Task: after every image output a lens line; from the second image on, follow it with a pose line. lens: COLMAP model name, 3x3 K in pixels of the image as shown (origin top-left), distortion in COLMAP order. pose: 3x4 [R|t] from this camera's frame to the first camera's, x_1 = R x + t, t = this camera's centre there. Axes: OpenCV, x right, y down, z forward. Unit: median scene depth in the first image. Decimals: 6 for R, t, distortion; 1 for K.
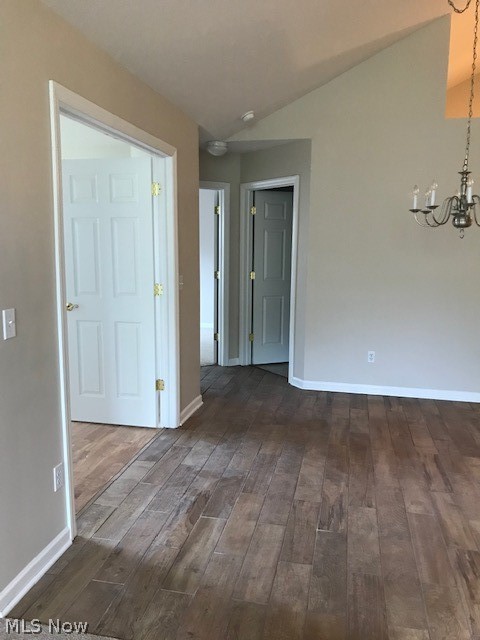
lens RADIAL K [[523.0, 0, 246.9], [0, 523.0, 319.7], [0, 0, 1]] dist [0.029072, -0.029989]
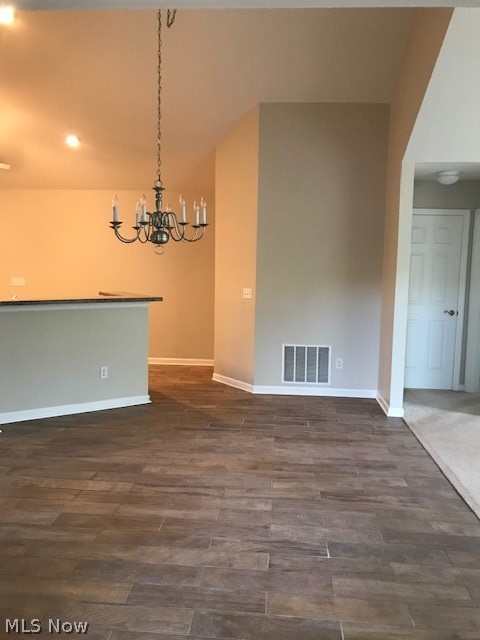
lens RADIAL K [[523.0, 0, 240.2], [0, 523.0, 323.6], [0, 0, 1]] dist [0.029072, -0.029989]
pose [[-0.110312, -0.130707, 0.985265, -0.561587], [0.124397, 0.981704, 0.144162, -0.139273], [-0.986082, 0.138467, -0.092034, 0.889099]]
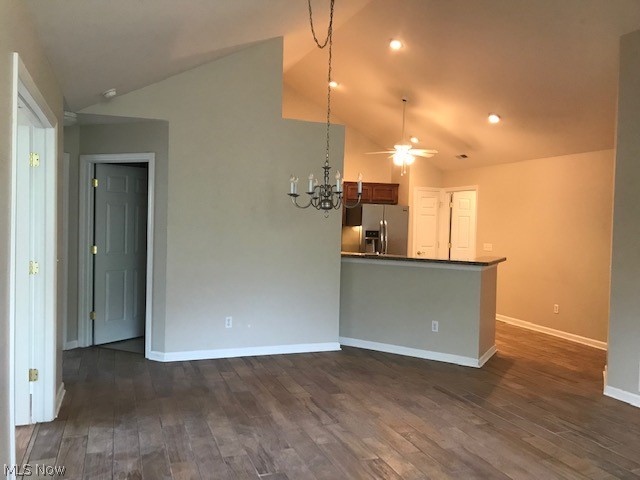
lens RADIAL K [[523.0, 0, 322.7], [0, 523.0, 239.1], [0, 0, 1]] dist [0.029072, -0.029989]
pose [[0.840750, -0.008780, 0.541352, -0.264336], [0.062297, 0.994796, -0.080617, -0.002037], [-0.537827, 0.101504, 0.836922, -0.045460]]
